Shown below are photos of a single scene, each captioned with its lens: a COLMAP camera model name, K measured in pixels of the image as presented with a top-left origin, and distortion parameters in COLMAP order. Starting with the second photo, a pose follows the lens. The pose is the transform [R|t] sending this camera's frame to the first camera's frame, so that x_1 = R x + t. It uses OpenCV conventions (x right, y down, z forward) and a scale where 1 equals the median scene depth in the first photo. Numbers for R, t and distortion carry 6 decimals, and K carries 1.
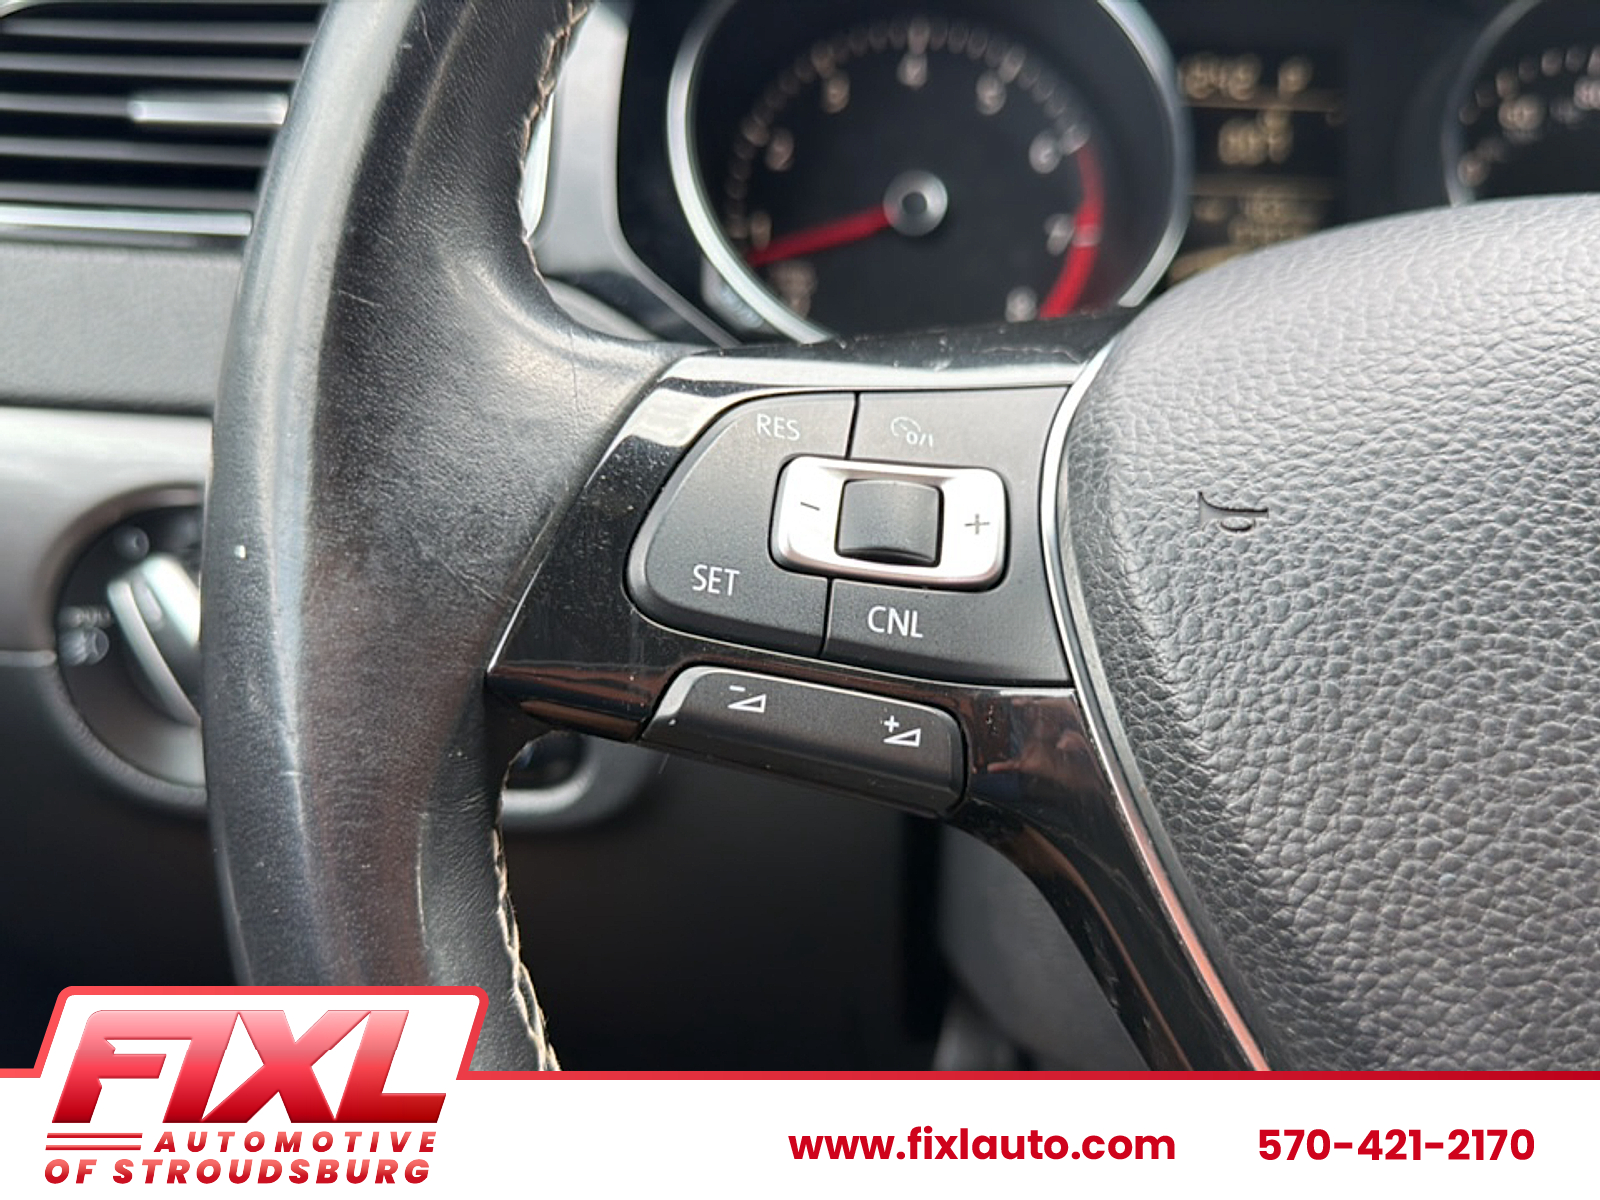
lens RADIAL K [[1416.5, 0, 789.5], [0, 1416.5, 601.6], [0, 0, 1]] dist [0.161059, -0.425426]
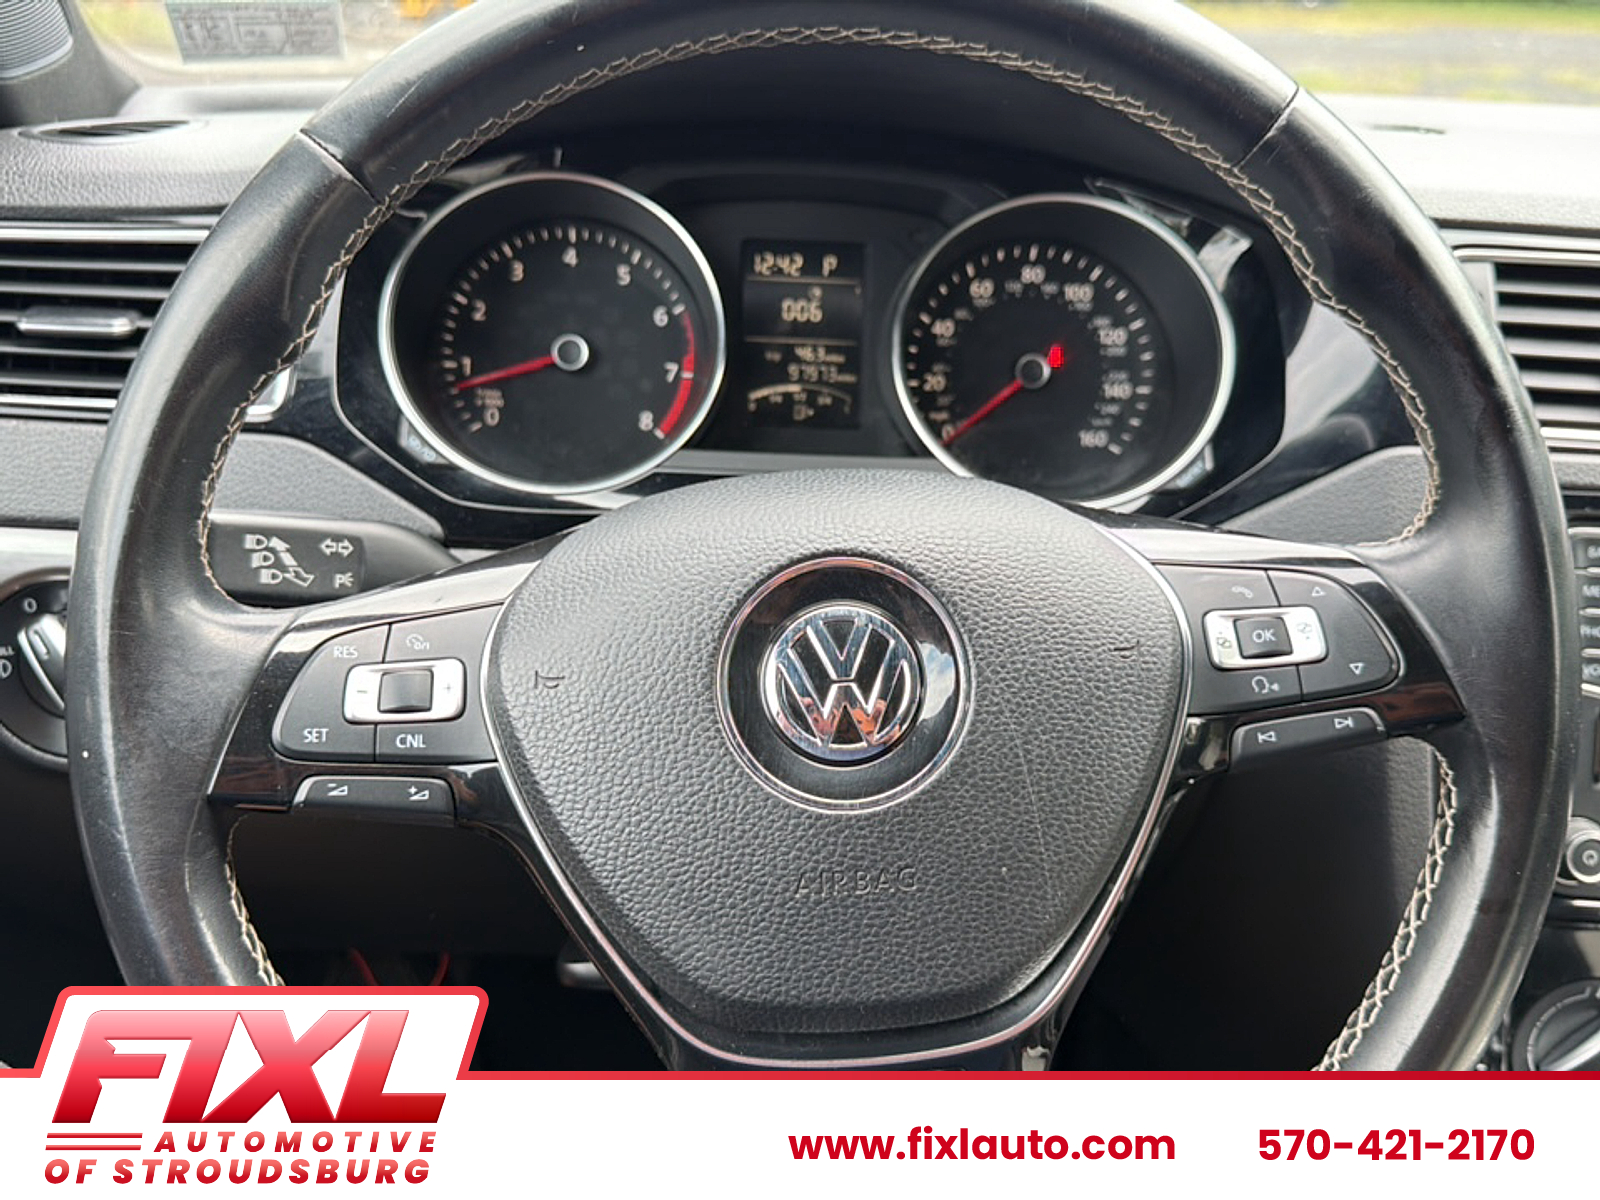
lens RADIAL K [[1416.5, 0, 789.5], [0, 1416.5, 601.6], [0, 0, 1]] dist [0.161059, -0.425426]
pose [[0.991251, -0.113944, 0.066616, 0.563553], [0.109072, 0.991371, 0.072707, -0.311366], [-0.074326, -0.064805, 0.995126, -1.243813]]
